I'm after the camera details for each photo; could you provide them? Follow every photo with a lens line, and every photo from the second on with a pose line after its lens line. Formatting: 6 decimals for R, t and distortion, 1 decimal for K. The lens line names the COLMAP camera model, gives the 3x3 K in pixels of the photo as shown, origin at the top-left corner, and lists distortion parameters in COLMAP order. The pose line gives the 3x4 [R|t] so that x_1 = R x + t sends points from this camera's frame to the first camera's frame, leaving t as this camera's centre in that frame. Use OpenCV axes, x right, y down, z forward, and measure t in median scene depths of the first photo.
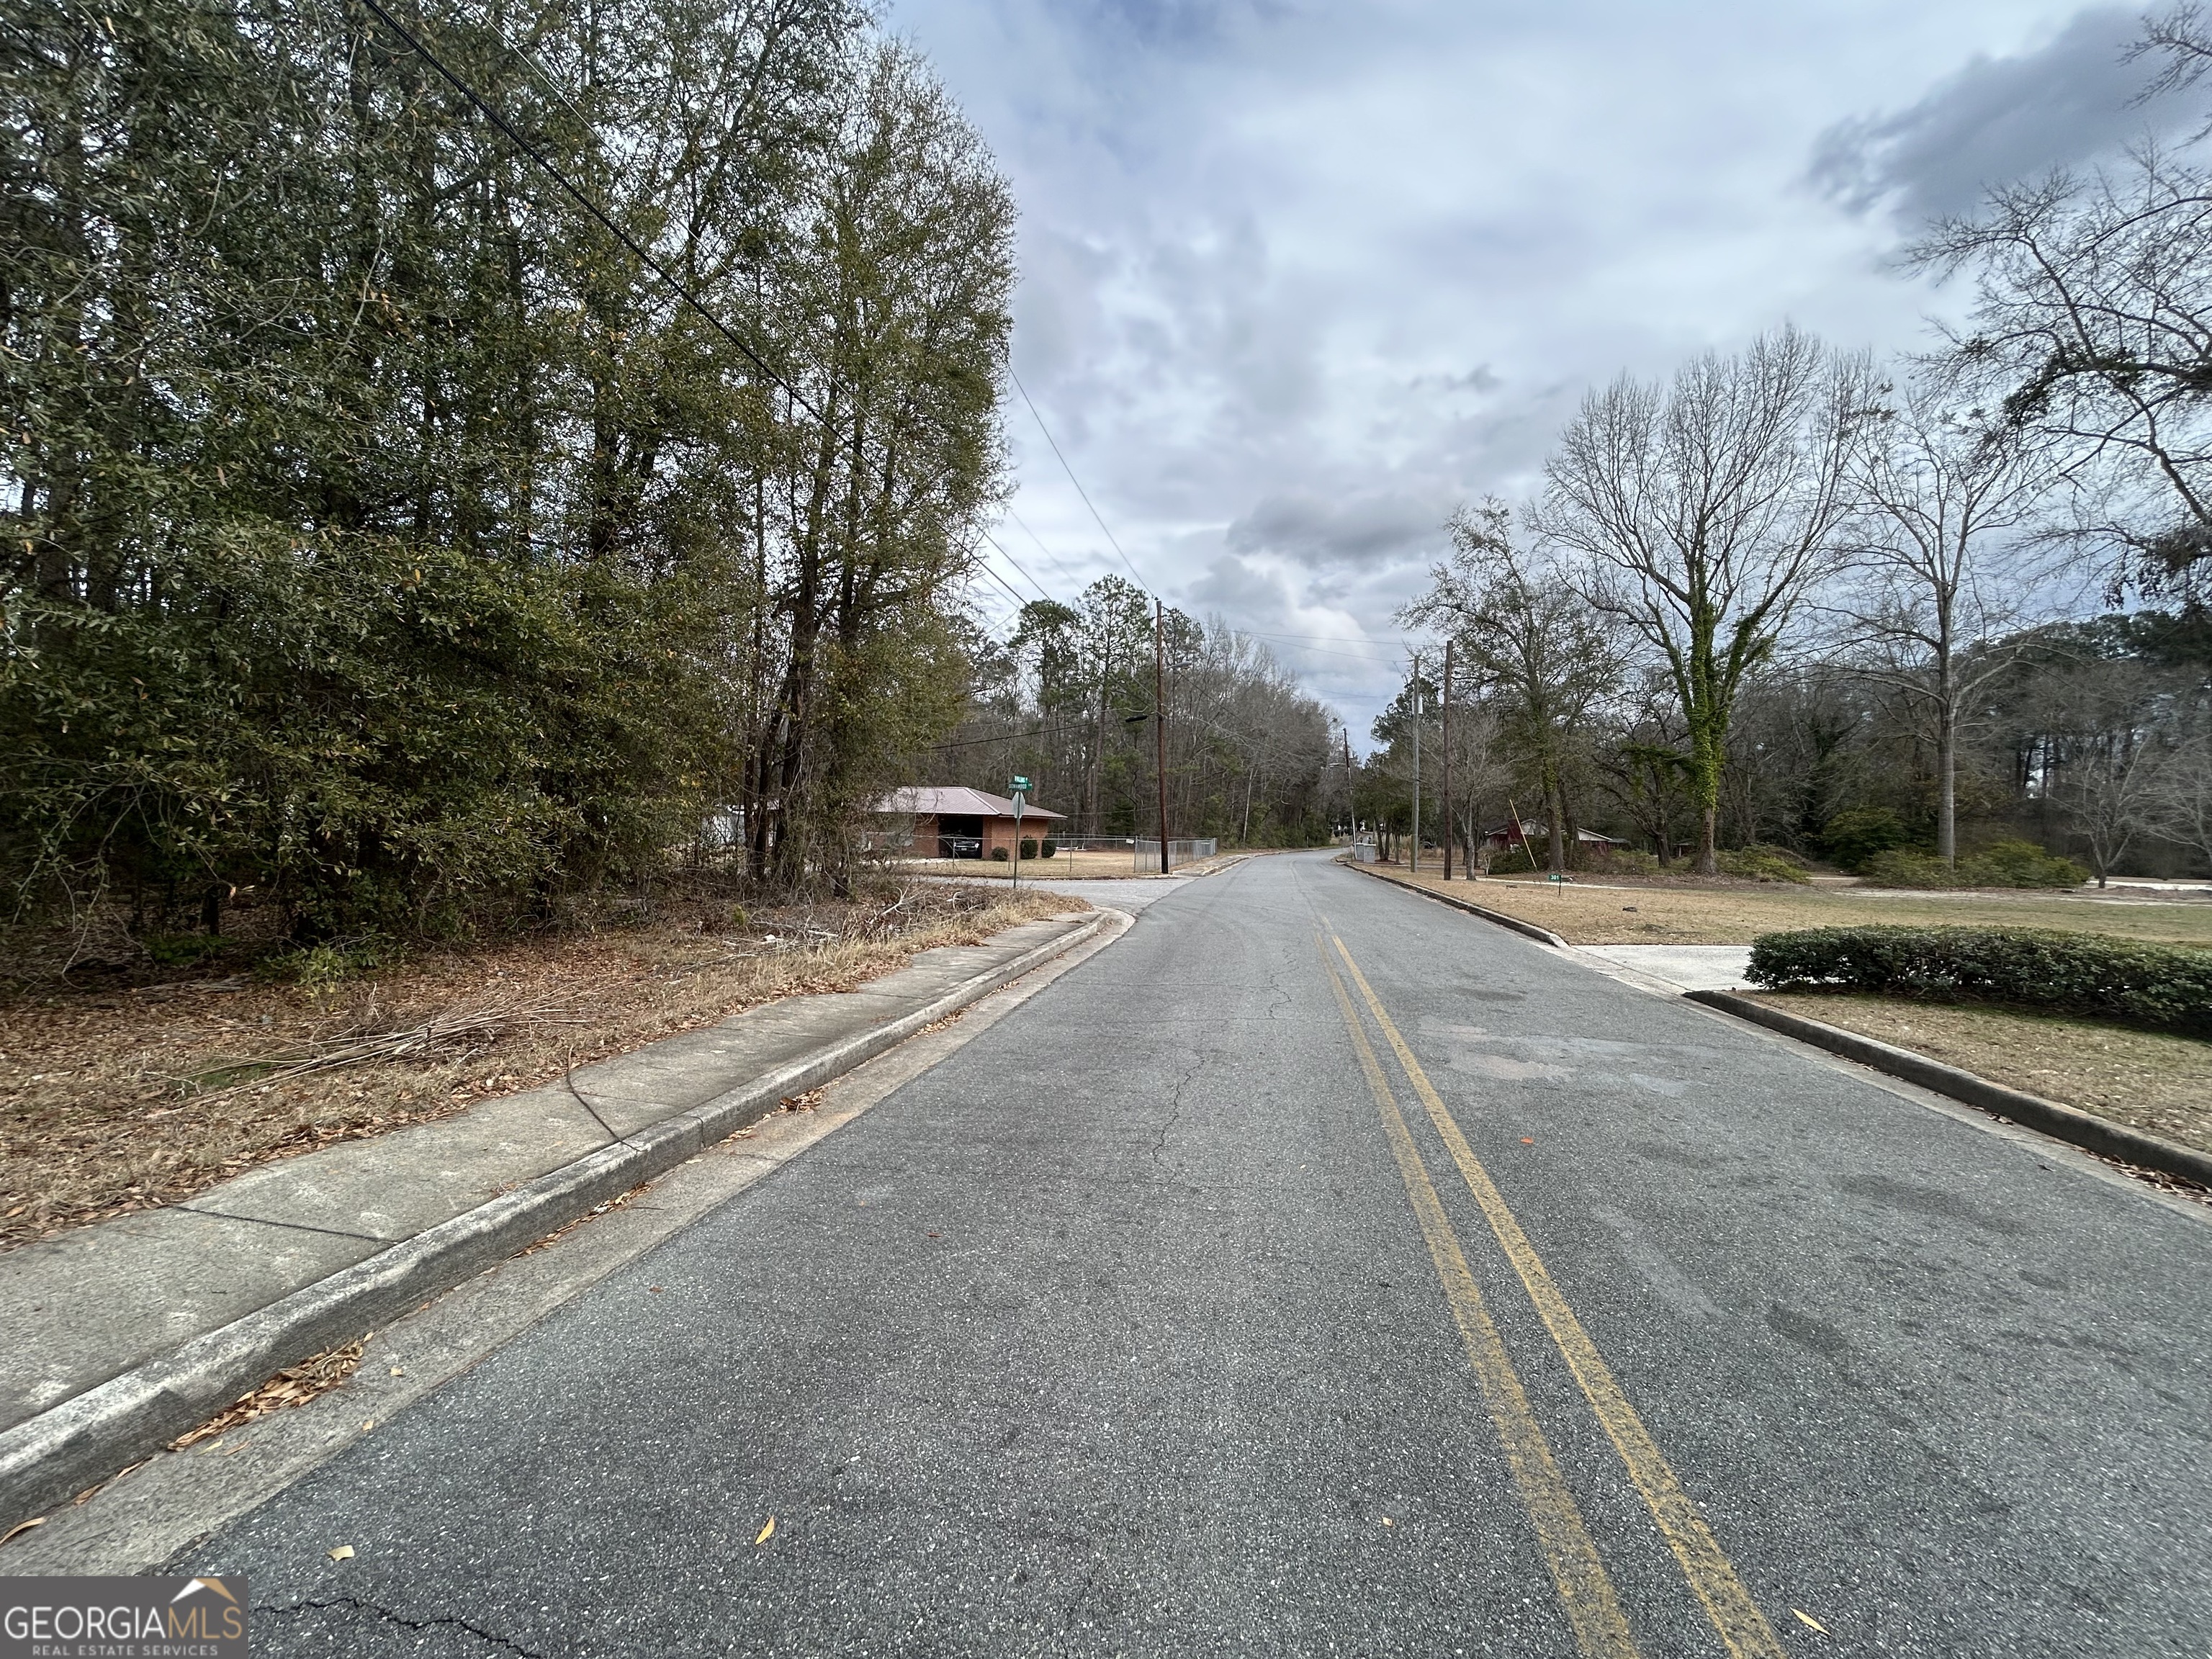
lens RADIAL K [[894.9, 0, 1096.0], [0, 894.9, 837.1], [0, 0, 1]] dist [-0.001933, 0.000220]
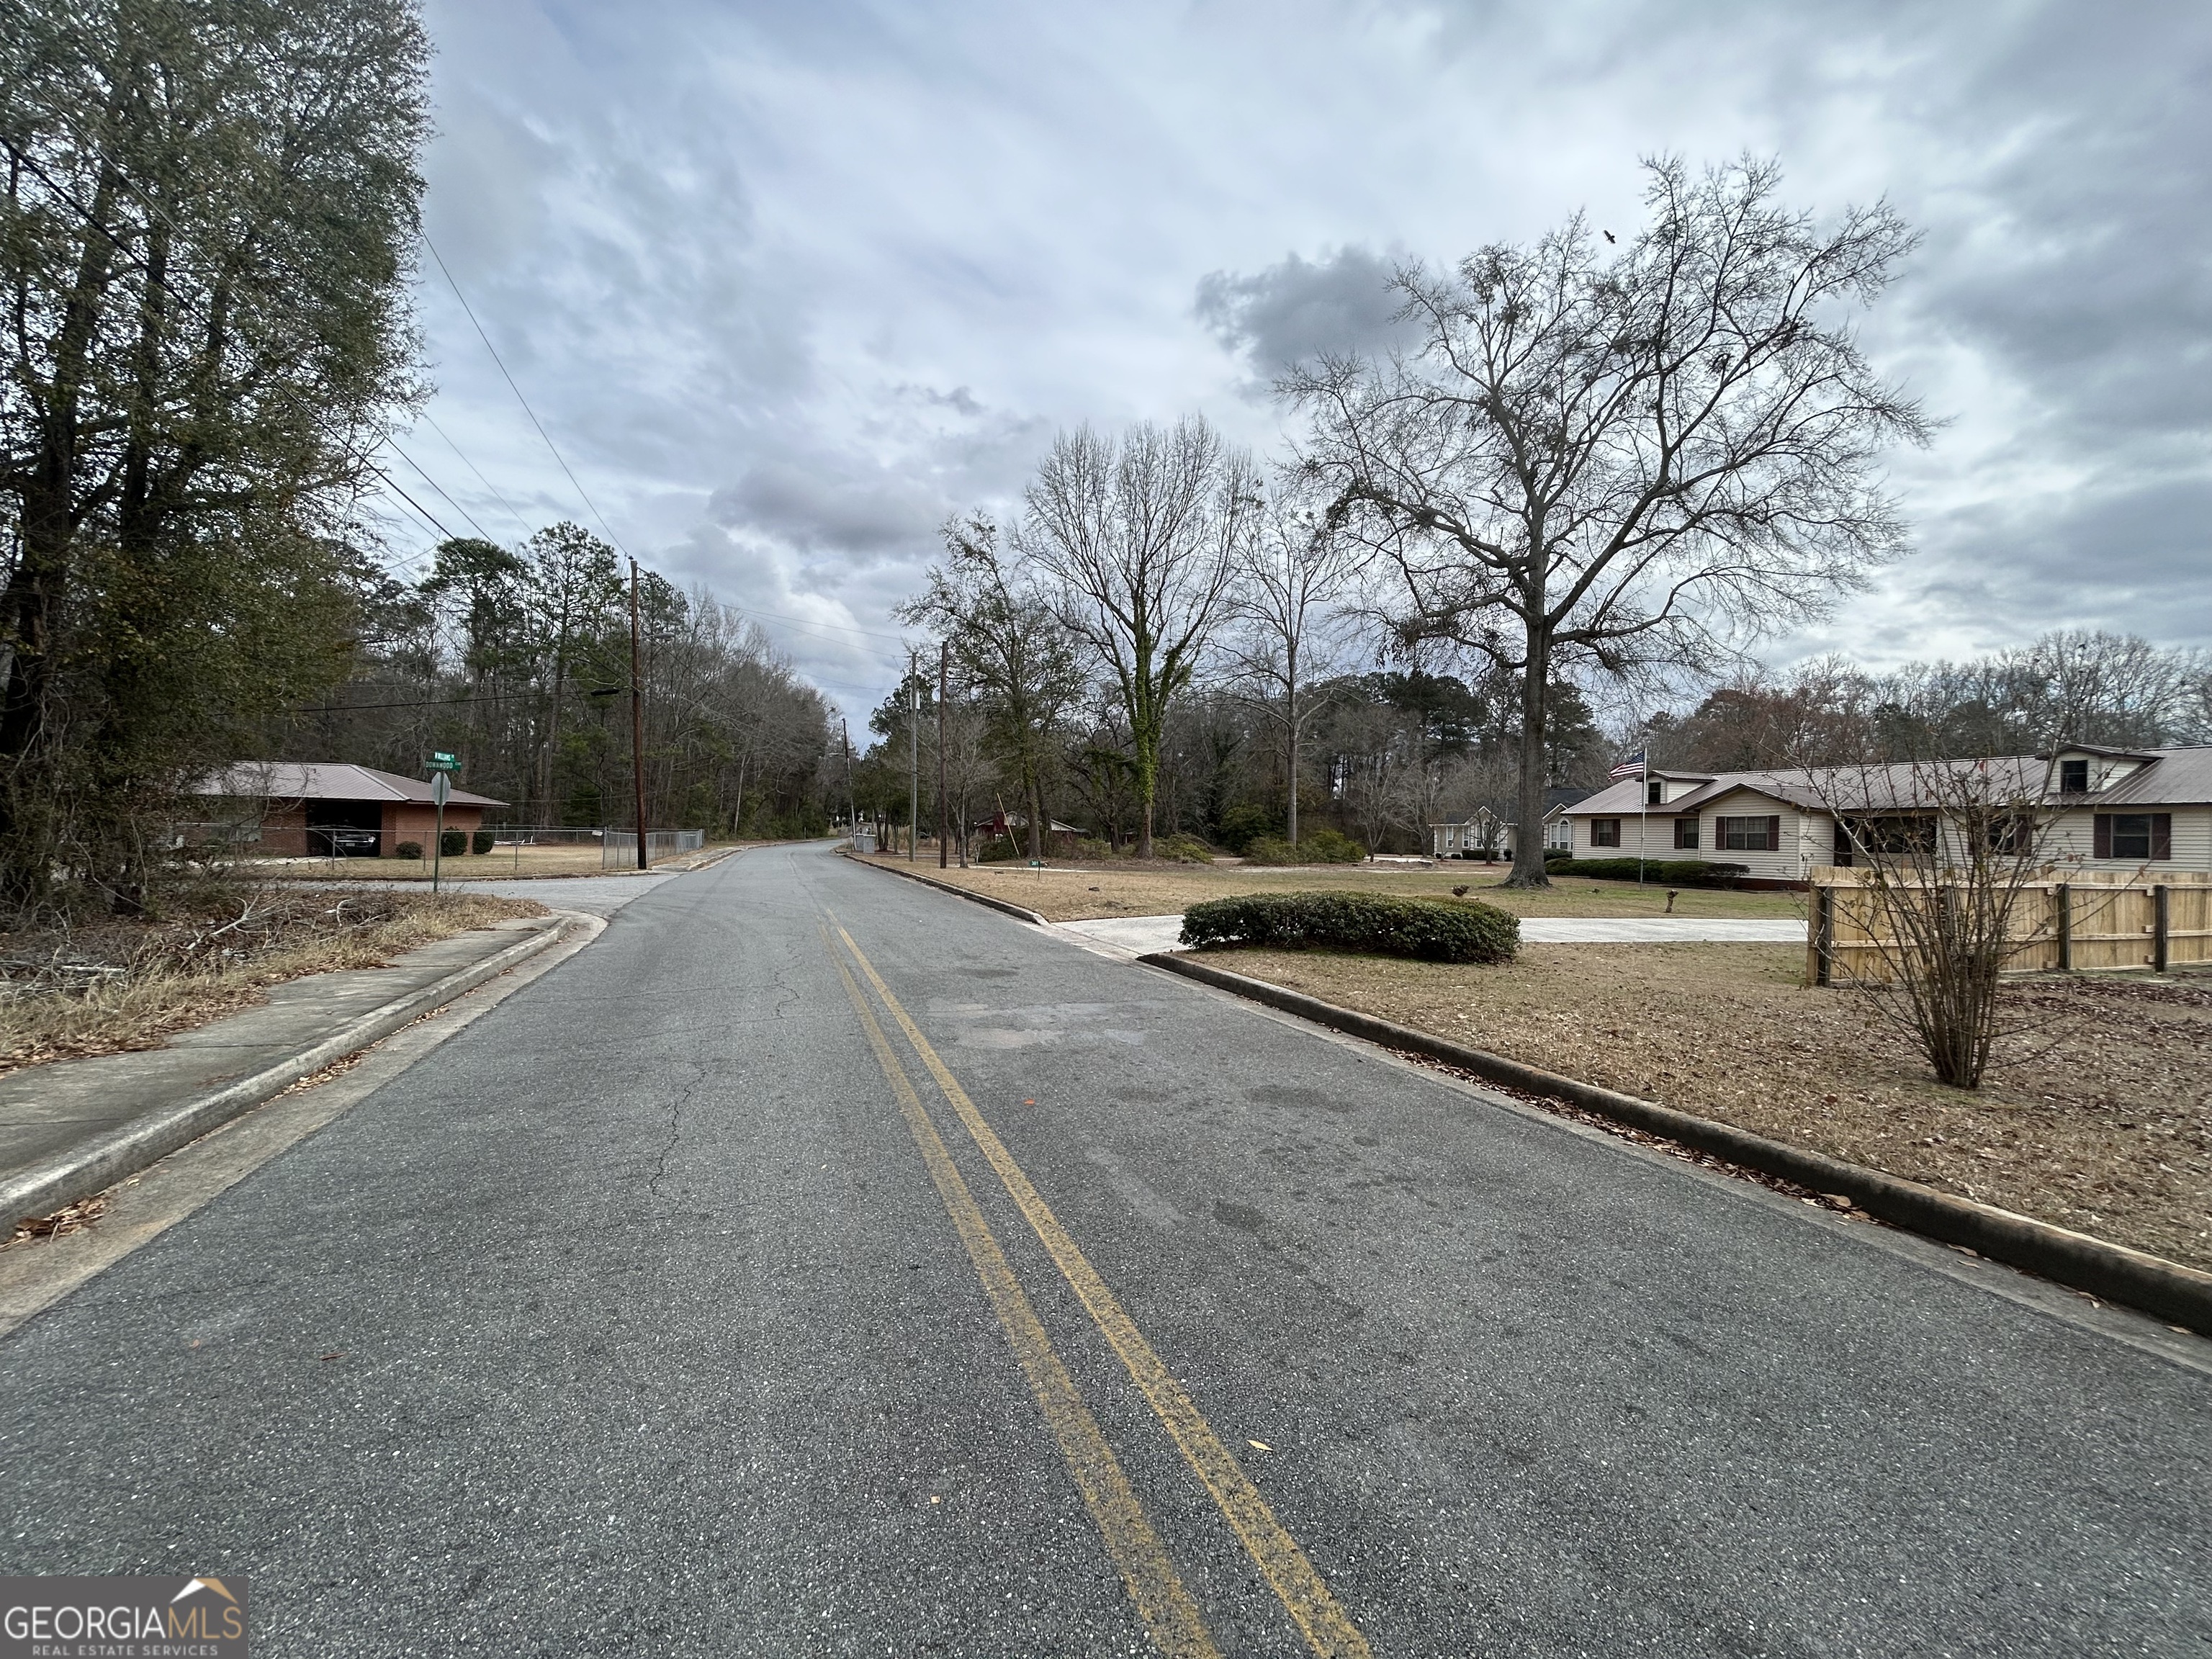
lens RADIAL K [[895.6, 0, 1103.8], [0, 895.6, 835.0], [0, 0, 1]] dist [-0.002324, -0.000134]
pose [[0.849924, -0.006751, 0.526862, -0.004862], [0.002718, 0.999961, 0.008429, 0.000759], [-0.526898, -0.005732, 0.849909, 0.005632]]
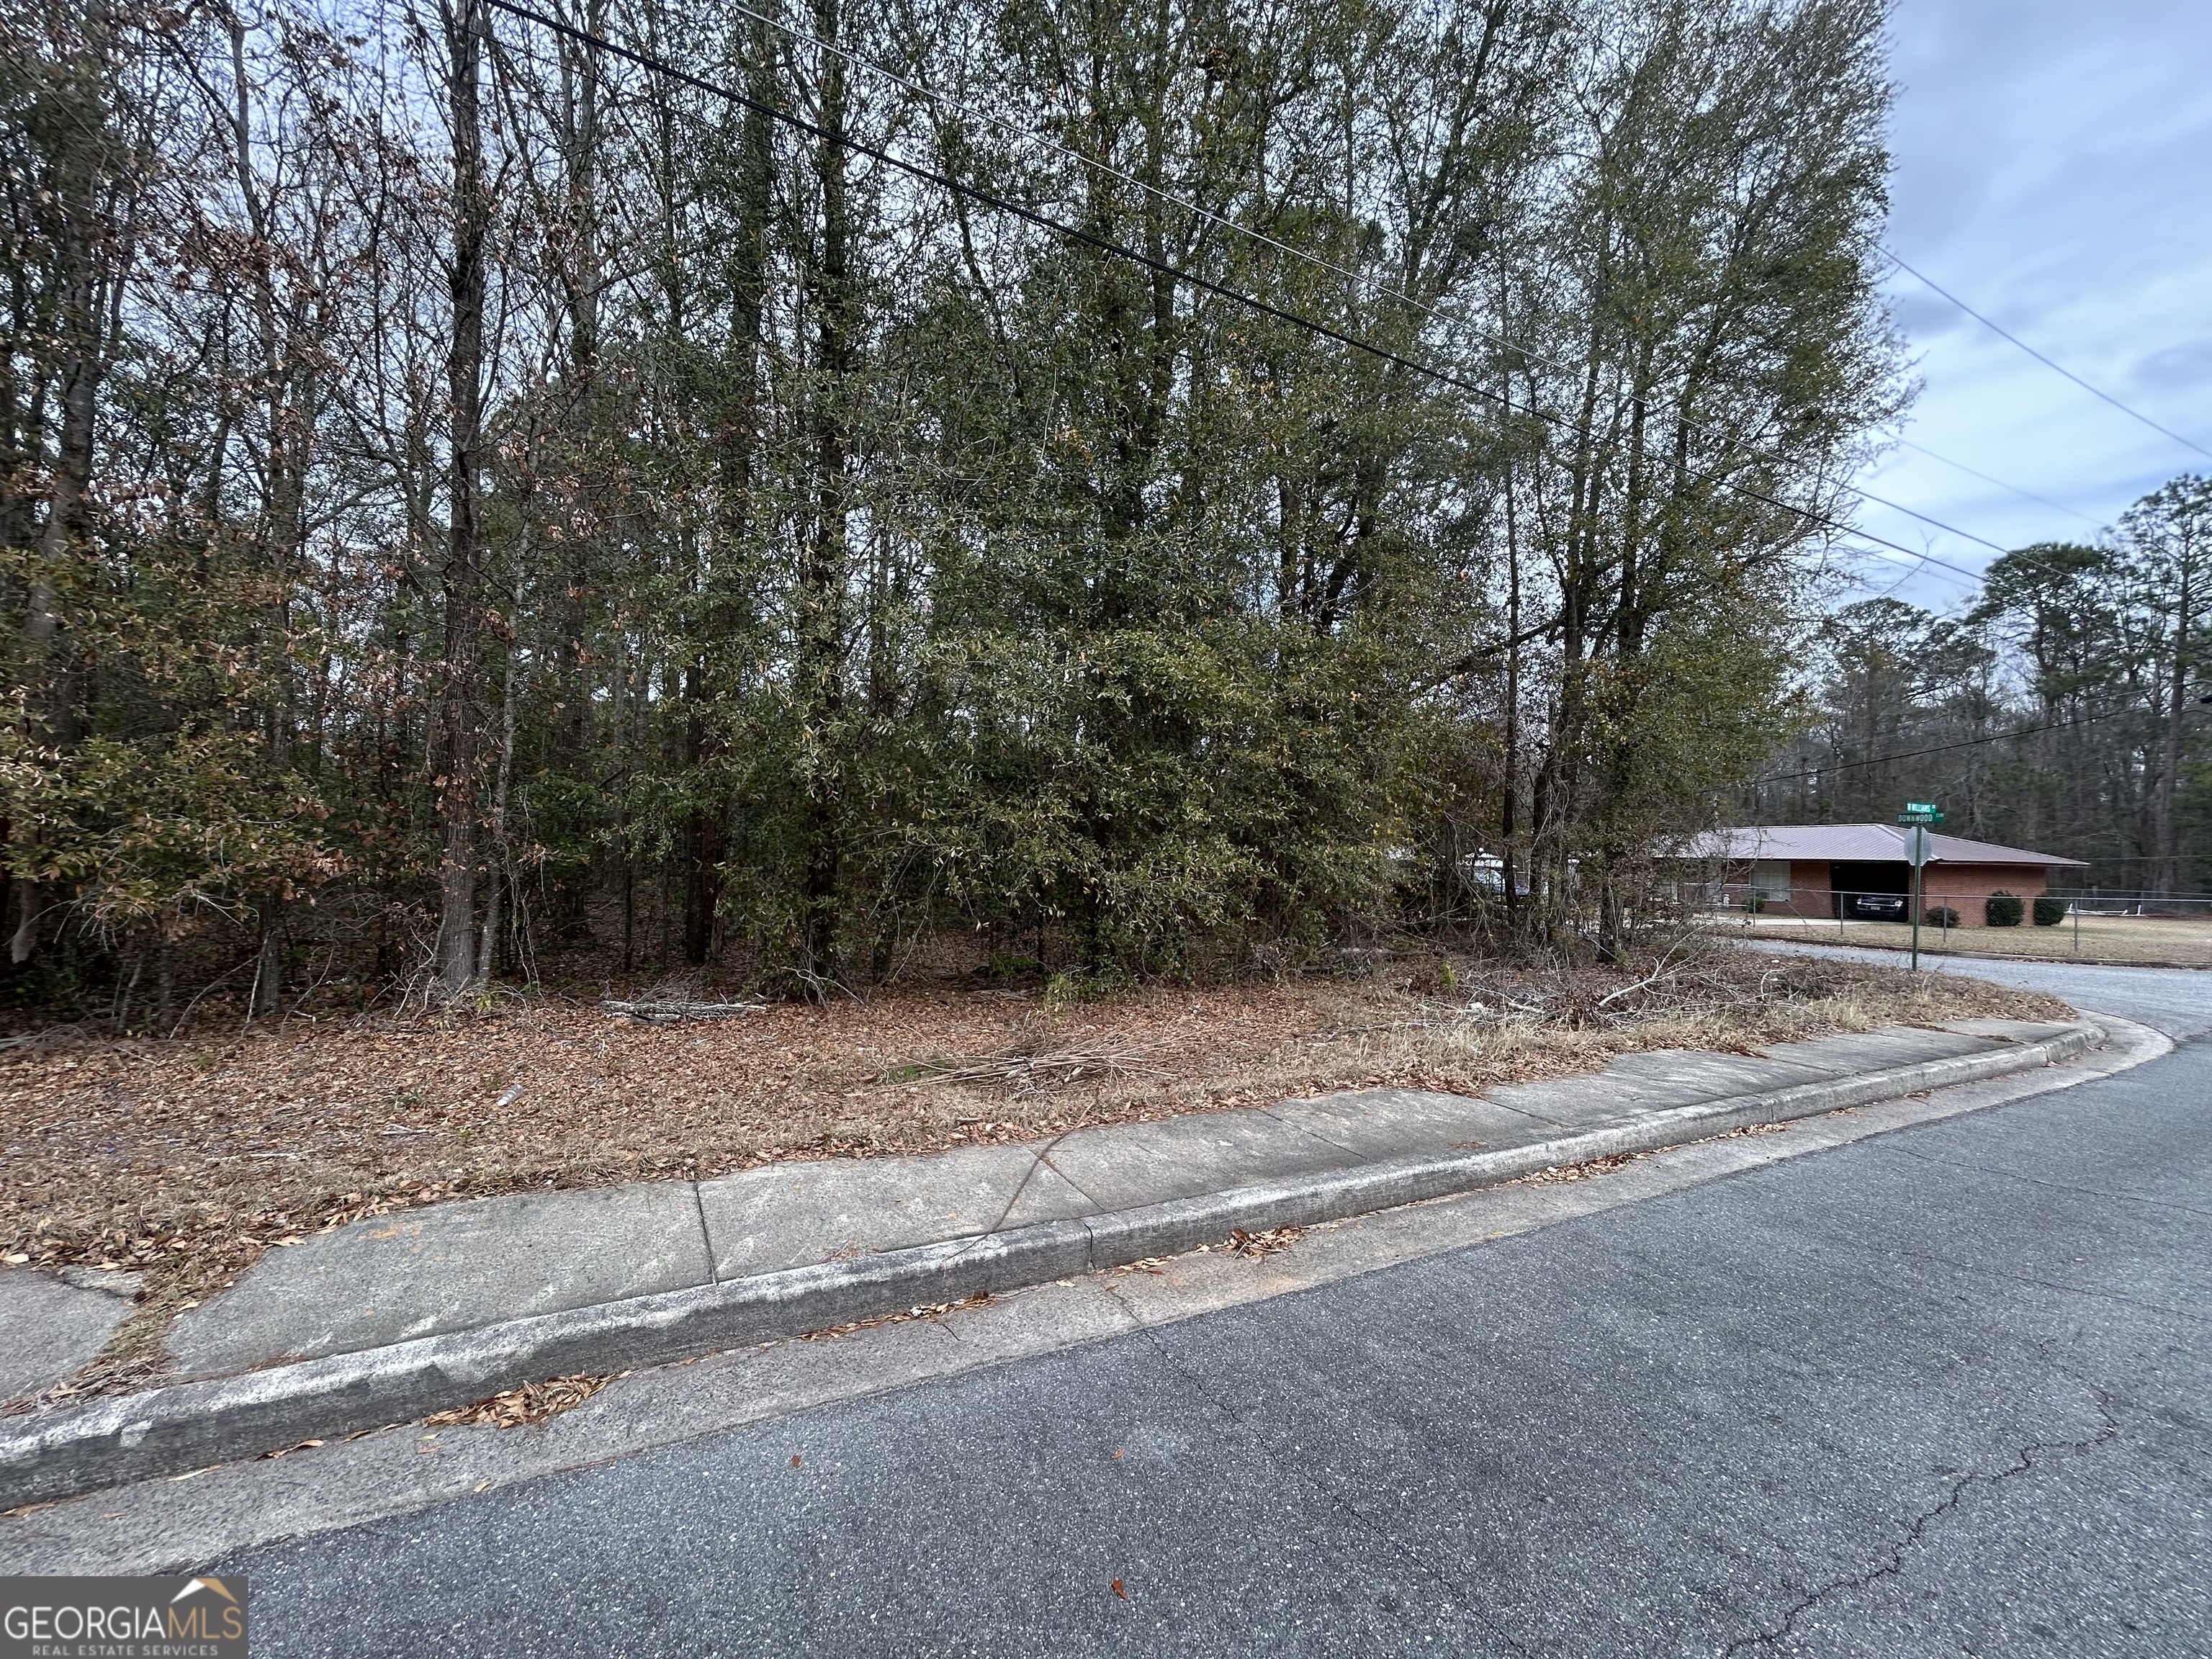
lens RADIAL K [[894.9, 0, 1096.0], [0, 894.9, 837.1], [0, 0, 1]] dist [-0.001933, 0.000220]
pose [[0.630304, -0.028464, -0.775827, 0.060164], [-0.014289, 0.998733, -0.048250, -0.002100], [0.776217, 0.041498, 0.629098, 0.135802]]
